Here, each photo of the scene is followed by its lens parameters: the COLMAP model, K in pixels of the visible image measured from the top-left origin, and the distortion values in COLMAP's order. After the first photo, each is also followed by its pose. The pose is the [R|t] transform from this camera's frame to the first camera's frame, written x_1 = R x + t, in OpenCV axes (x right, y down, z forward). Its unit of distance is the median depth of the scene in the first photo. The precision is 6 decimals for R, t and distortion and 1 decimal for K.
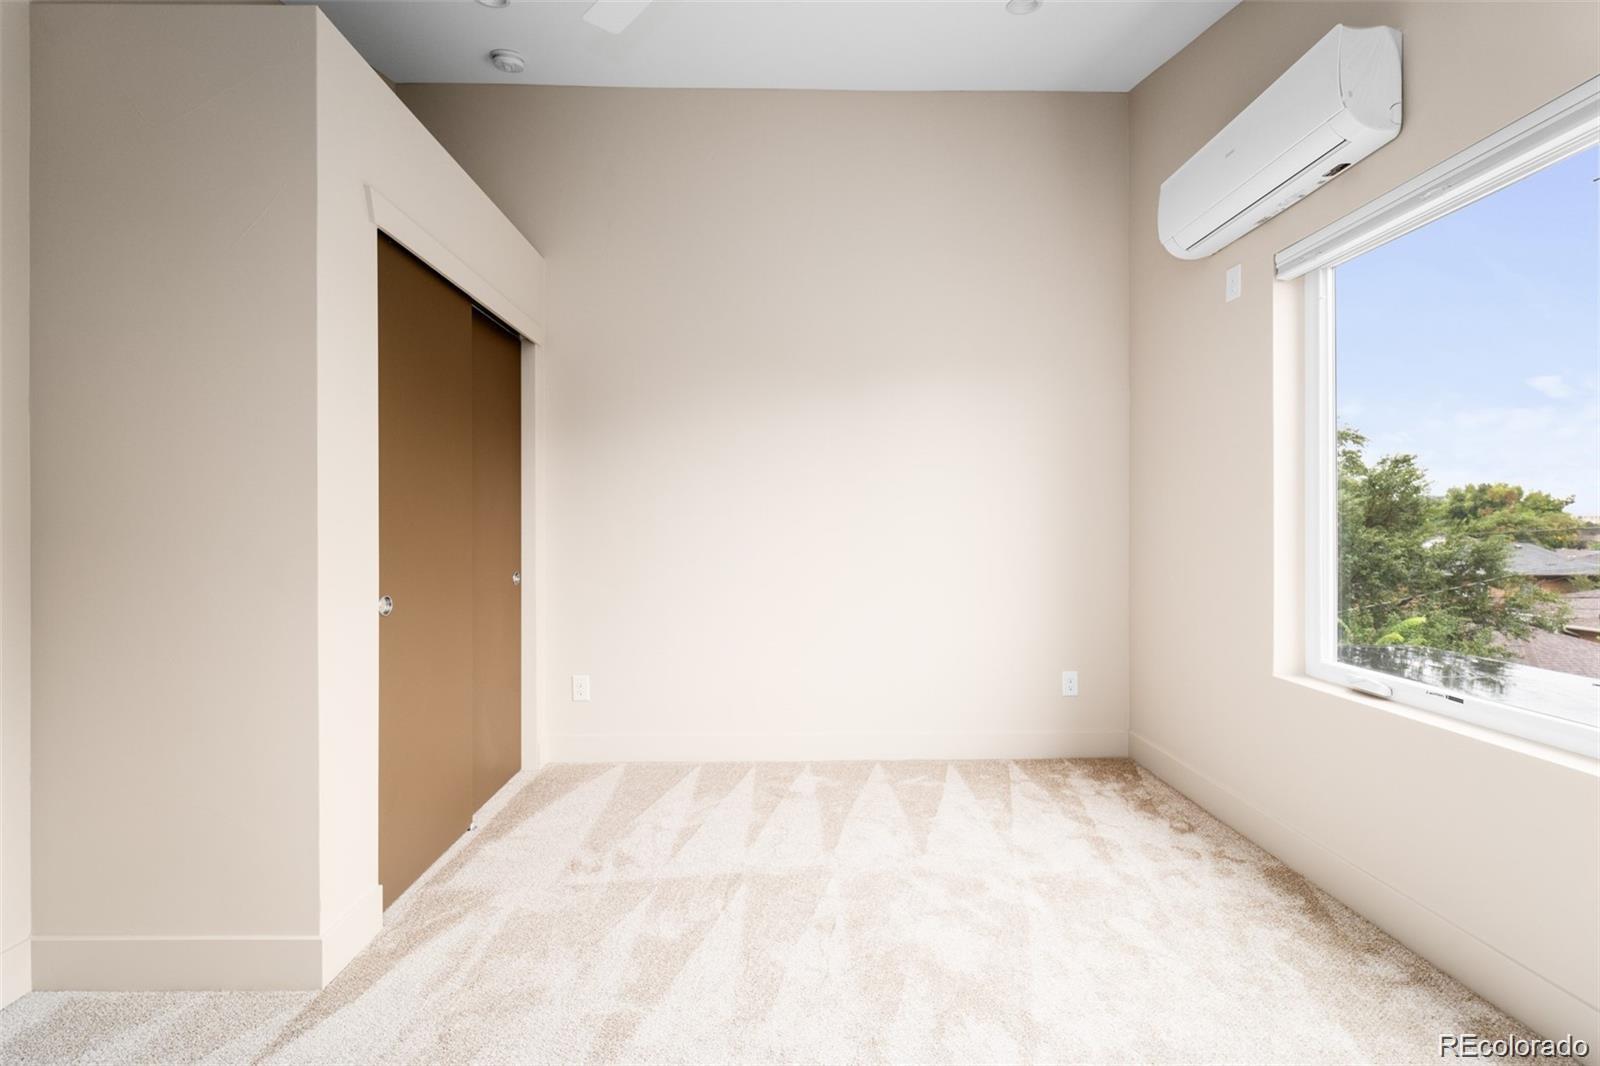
lens RADIAL K [[643.9, 0, 791.6], [0, 643.9, 524.1], [0, 0, 1]] dist [0.000409, -0.000875]
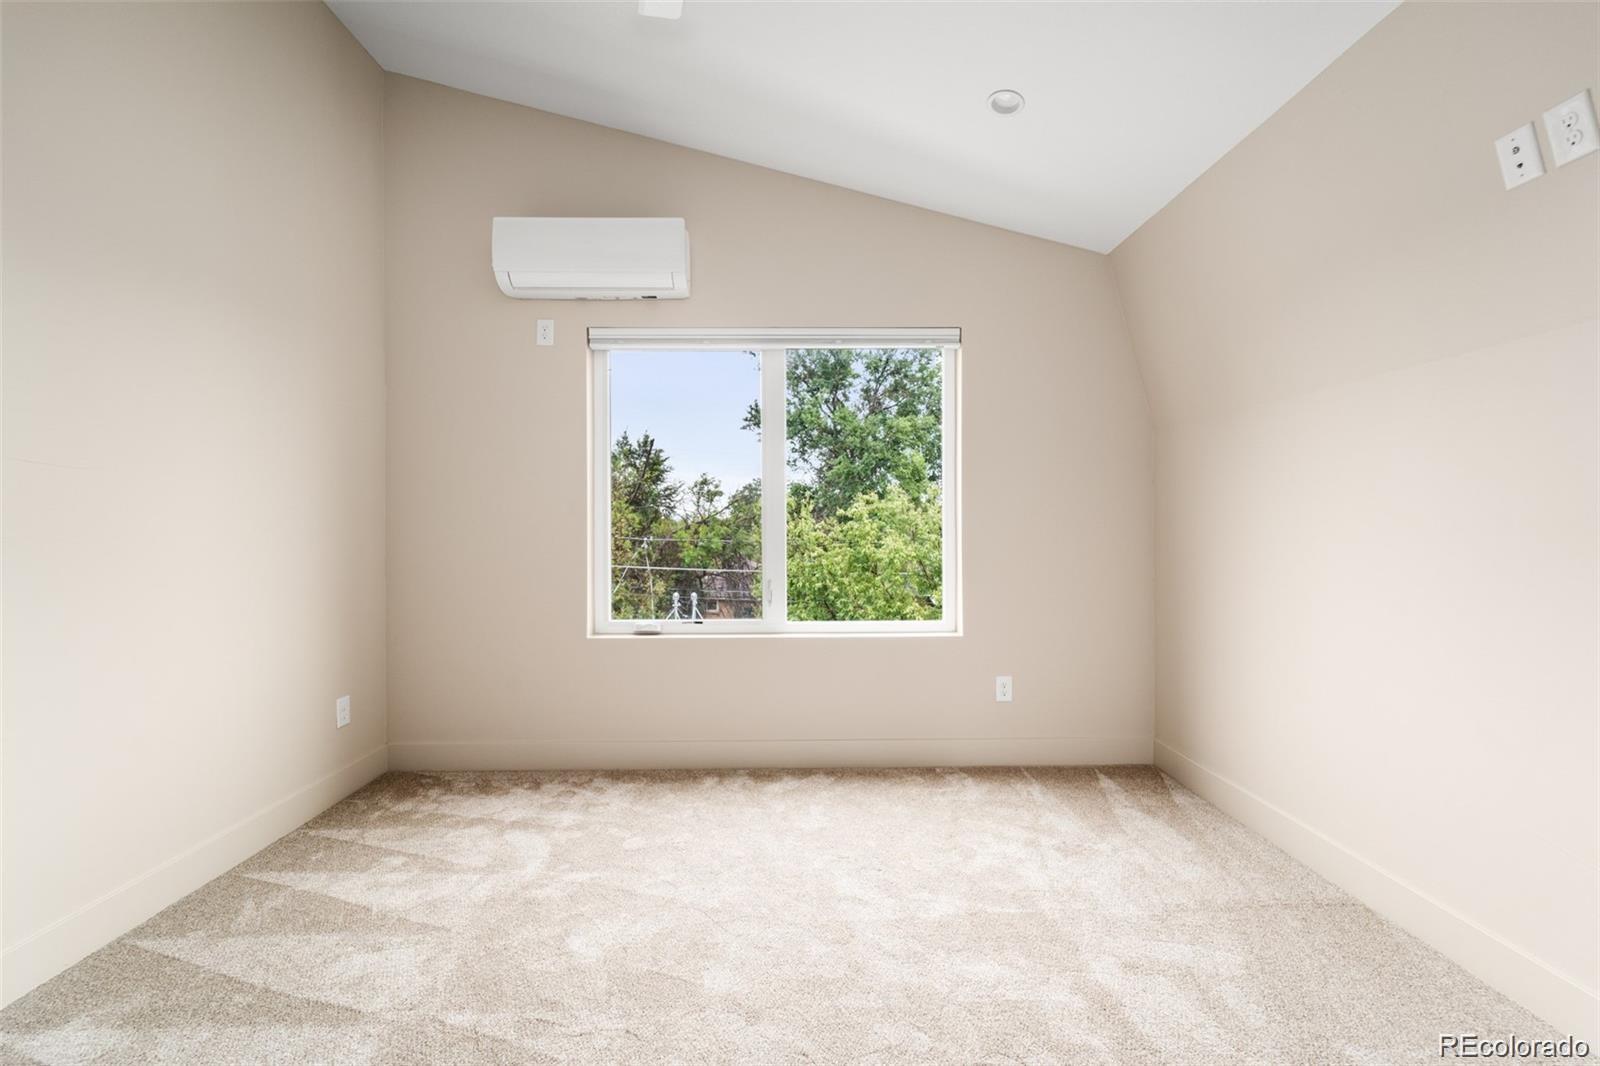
lens RADIAL K [[643.9, 0, 802.6], [0, 643.9, 530.1], [0, 0, 1]] dist [0.000409, -0.000875]
pose [[-0.006834, -0.003781, 0.999970, -0.522549], [0.000543, 0.999993, 0.003785, 0.003091], [-0.999977, 0.000569, -0.006831, 0.477290]]
